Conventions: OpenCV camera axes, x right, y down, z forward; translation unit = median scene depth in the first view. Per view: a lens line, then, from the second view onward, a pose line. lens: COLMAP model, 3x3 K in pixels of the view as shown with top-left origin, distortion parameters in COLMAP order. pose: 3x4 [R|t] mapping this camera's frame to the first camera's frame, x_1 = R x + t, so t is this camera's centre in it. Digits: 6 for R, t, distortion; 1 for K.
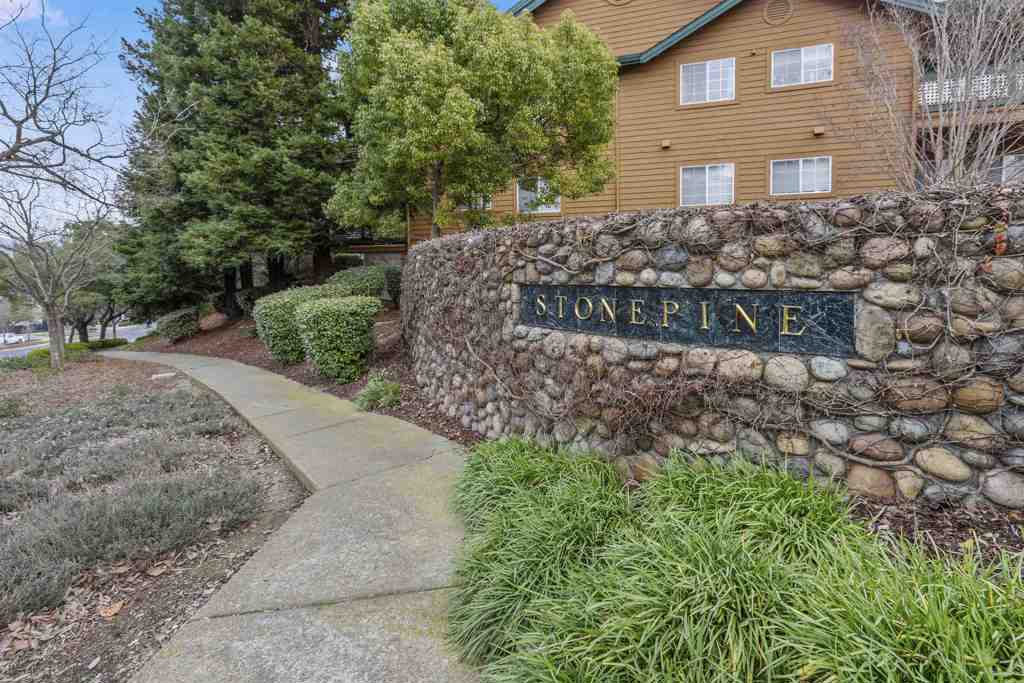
lens RADIAL K [[512.8, 0, 526.4], [0, 512.8, 288.9], [0, 0, 1]] dist [-0.012344, 0.016754]
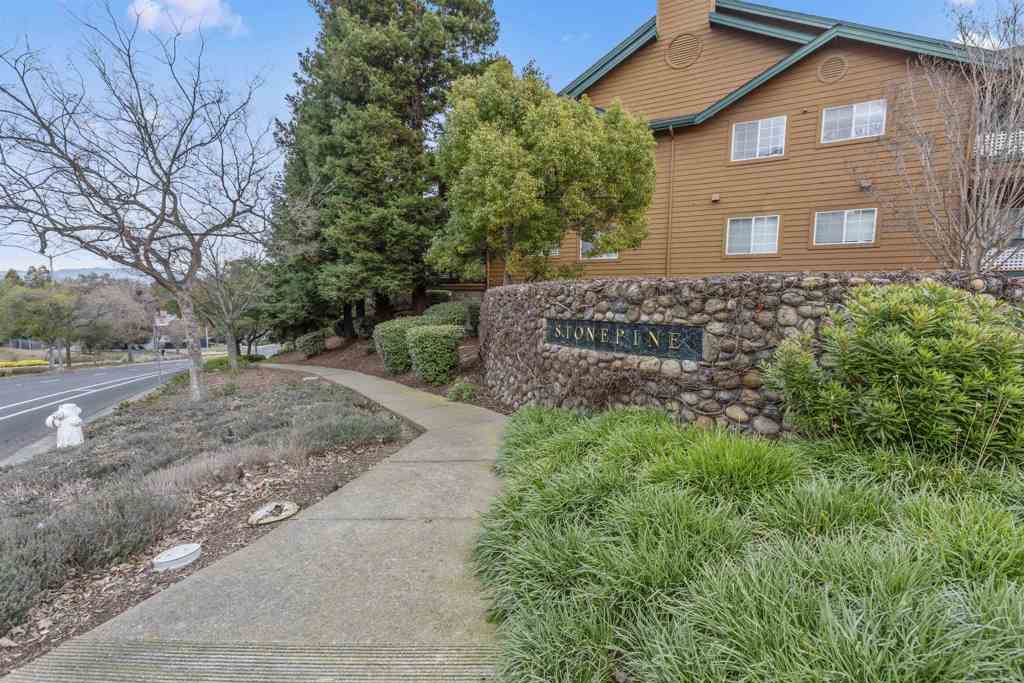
lens RADIAL K [[464.5, 0, 510.8], [0, 464.5, 355.0], [0, 0, 1]] dist [0.001516, 0.000109]
pose [[0.983912, 0.042902, -0.173426, 0.058932], [-0.031205, 0.997086, 0.069615, 0.003455], [0.175908, -0.063083, 0.982383, -0.216611]]
